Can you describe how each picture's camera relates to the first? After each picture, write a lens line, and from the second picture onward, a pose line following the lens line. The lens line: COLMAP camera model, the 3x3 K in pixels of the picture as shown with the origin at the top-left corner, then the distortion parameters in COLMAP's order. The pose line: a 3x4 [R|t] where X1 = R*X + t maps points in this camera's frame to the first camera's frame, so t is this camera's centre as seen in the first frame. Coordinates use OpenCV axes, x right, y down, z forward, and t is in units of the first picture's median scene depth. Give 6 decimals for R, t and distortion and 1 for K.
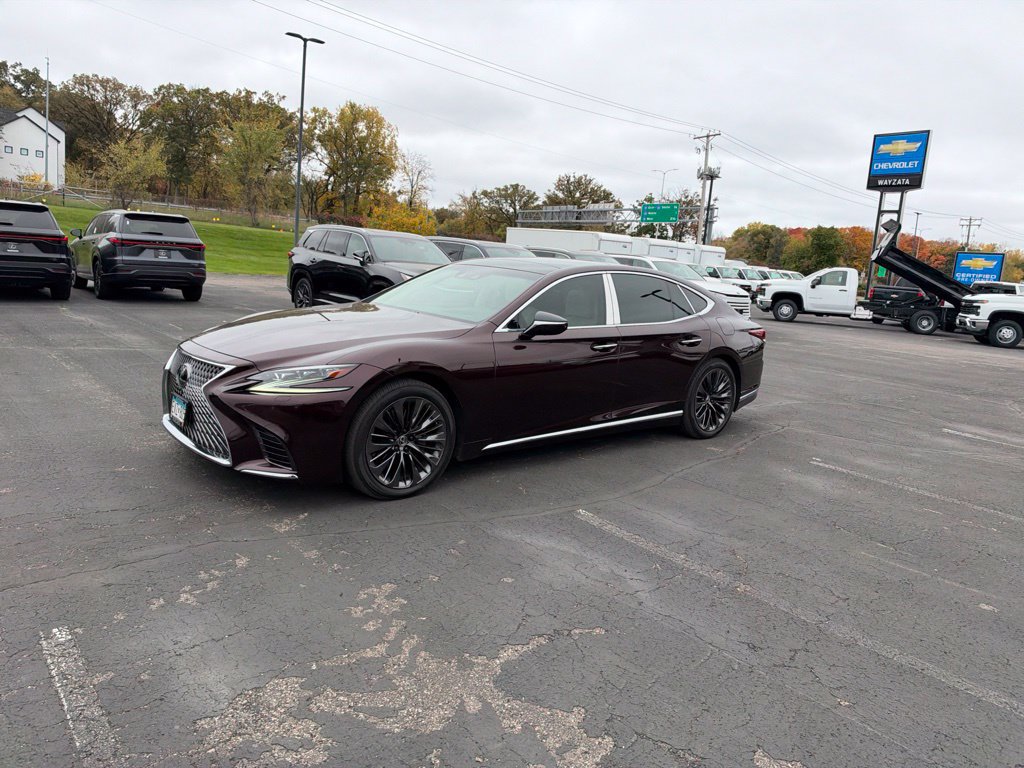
lens RADIAL K [[733.3, 0, 514.0], [0, 733.3, 385.5], [0, 0, 1]] dist [0.053247, -0.104041]
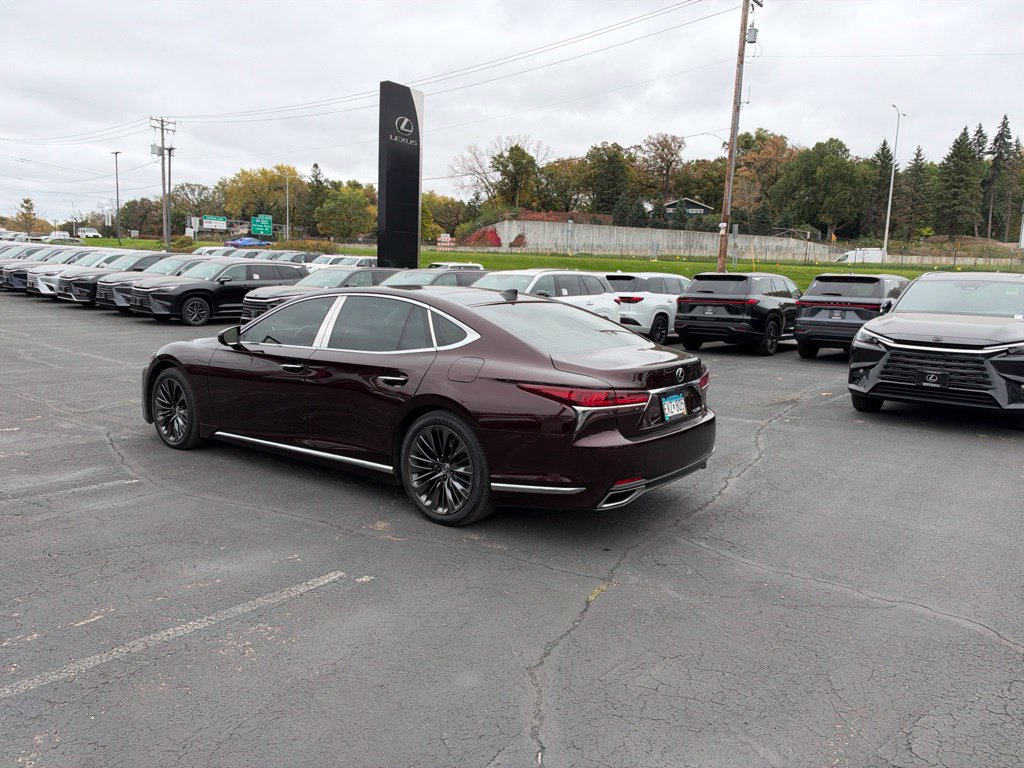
lens RADIAL K [[740.7, 0, 504.6], [0, 740.7, 366.7], [0, 0, 1]] dist [0.006915, -0.023222]
pose [[0.184704, 0.043917, -0.981812, 0.427844], [-0.176347, 0.984268, 0.010852, -0.042361], [0.966843, 0.171135, 0.189543, 0.399633]]
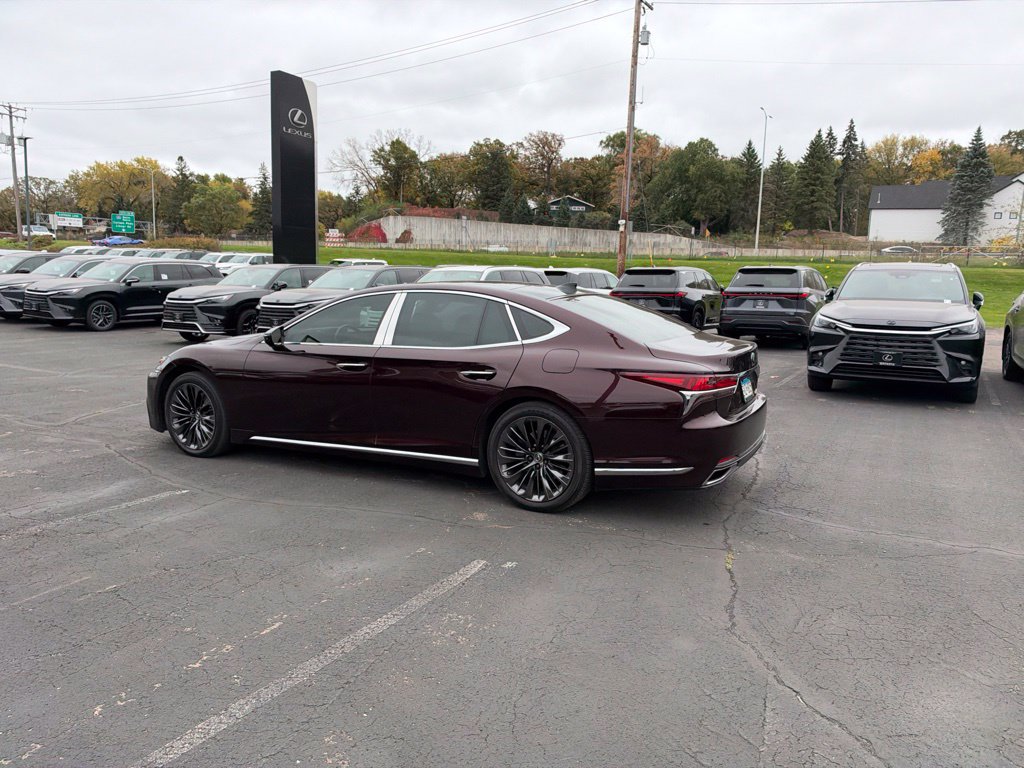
lens RADIAL K [[739.8, 0, 516.2], [0, 739.8, 378.7], [0, 0, 1]] dist [0.010471, -0.025897]
pose [[0.349686, 0.053763, -0.935323, 0.413683], [-0.141852, 0.989880, 0.003865, -0.026003], [0.926066, 0.131325, 0.353773, 0.314279]]
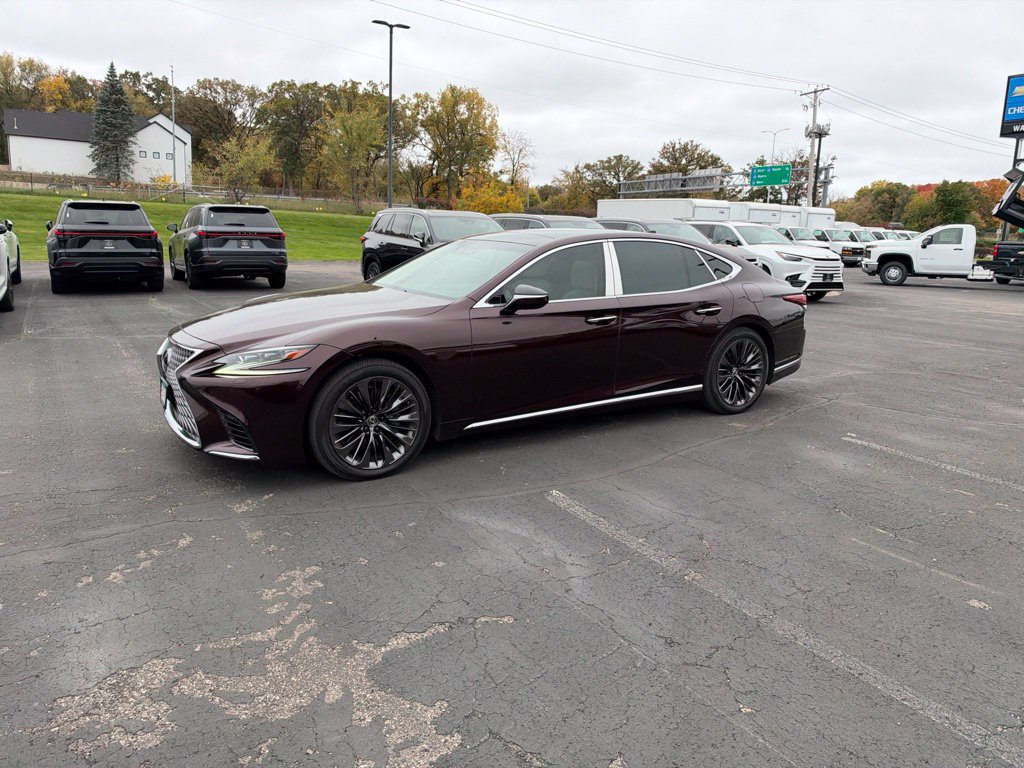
lens RADIAL K [[736.6, 0, 514.3], [0, 736.6, 378.3], [0, 0, 1]] dist [0.015412, -0.031746]
pose [[0.988733, -0.020509, -0.148280, 0.055402], [0.023746, 0.999516, 0.020088, 0.000697], [0.147796, -0.023382, 0.988741, 0.014404]]
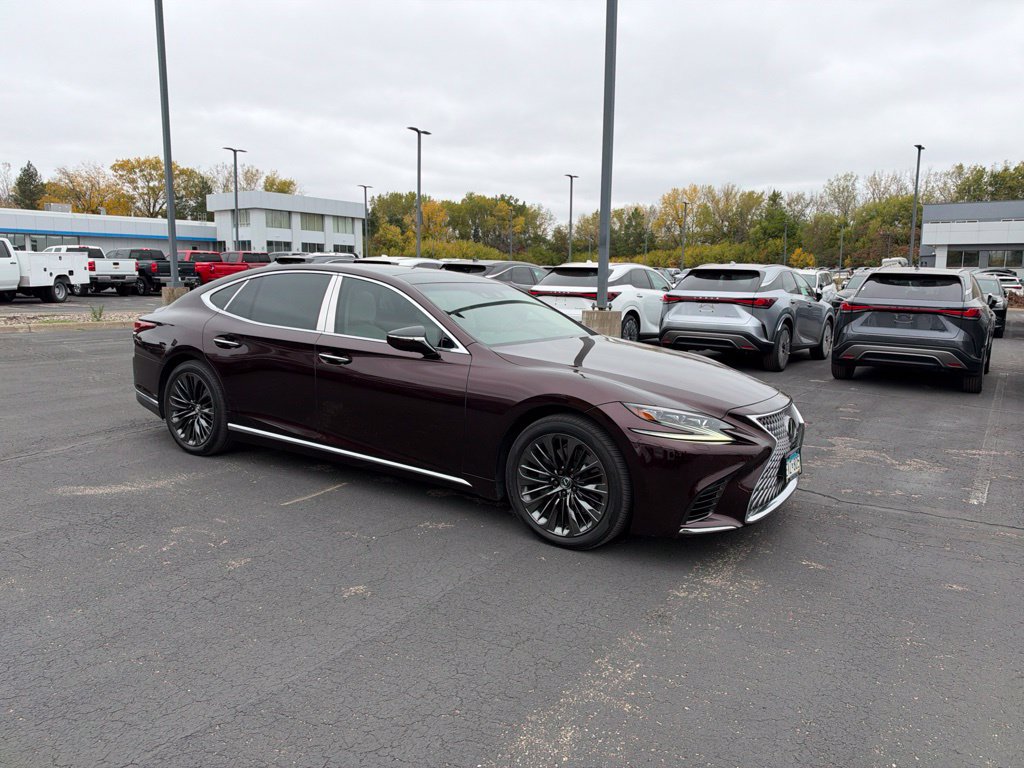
lens RADIAL K [[733.3, 0, 514.1], [0, 733.3, 379.4], [0, 0, 1]] dist [0.056721, -0.102679]
pose [[-0.272338, -0.222850, 0.936039, -0.367086], [0.116049, 0.958101, 0.261867, -0.110301], [-0.955178, 0.179943, -0.235066, 0.462643]]
